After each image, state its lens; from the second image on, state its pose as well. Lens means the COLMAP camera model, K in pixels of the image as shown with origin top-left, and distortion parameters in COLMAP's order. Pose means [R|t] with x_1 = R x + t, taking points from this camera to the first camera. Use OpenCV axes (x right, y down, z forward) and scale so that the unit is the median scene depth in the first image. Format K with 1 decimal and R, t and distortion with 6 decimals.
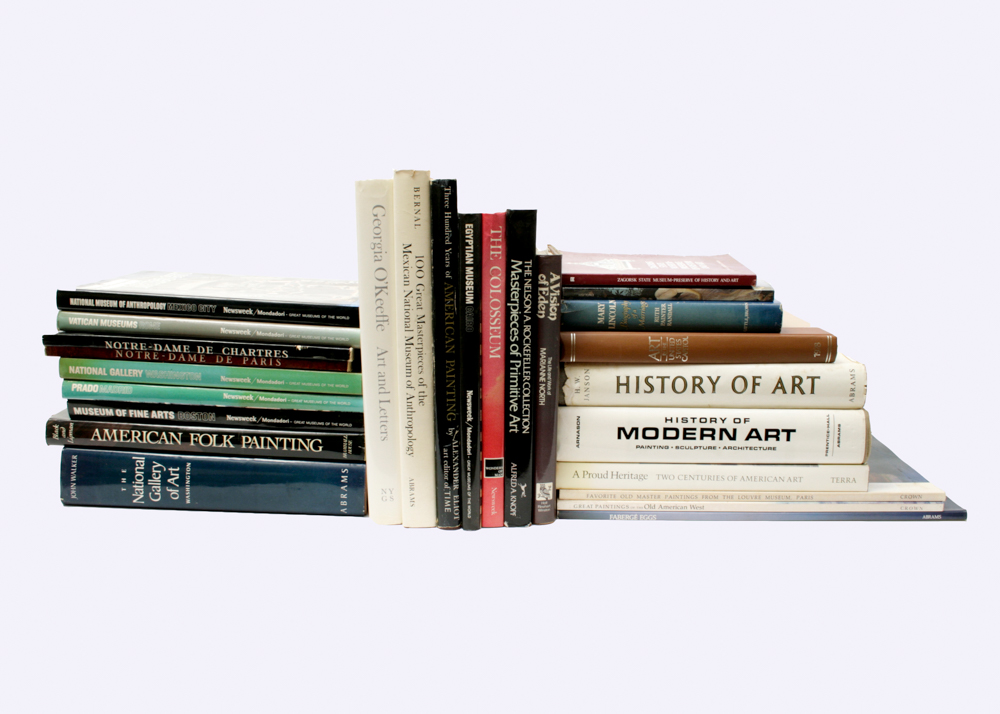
lens RADIAL K [[878.1, 0, 500.0], [0, 878.1, 357.0], [0, 0, 1]] dist [-0.165084, 0.111205]
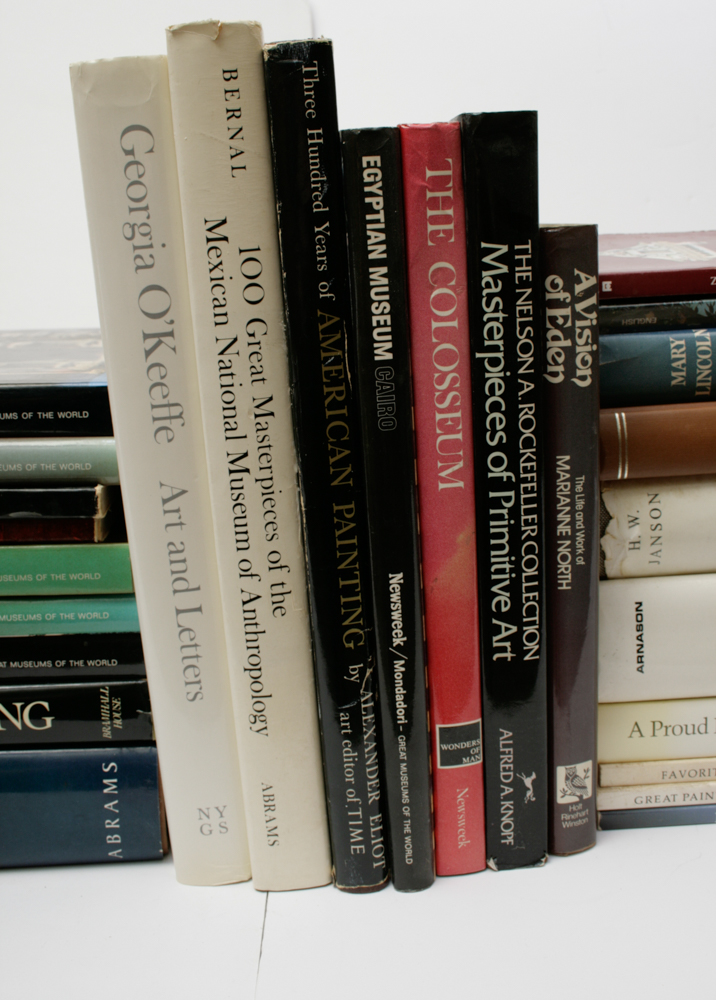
lens RADIAL K [[1064.0, 0, 343.9], [0, 1064.0, 456.8], [0, 0, 1]] dist [-0.095894, 0.010204]
pose [[0.997484, -0.070359, 0.008643, -0.058188], [0.069982, 0.996822, 0.038067, -0.035773], [-0.011294, -0.037366, 0.999238, 0.503610]]
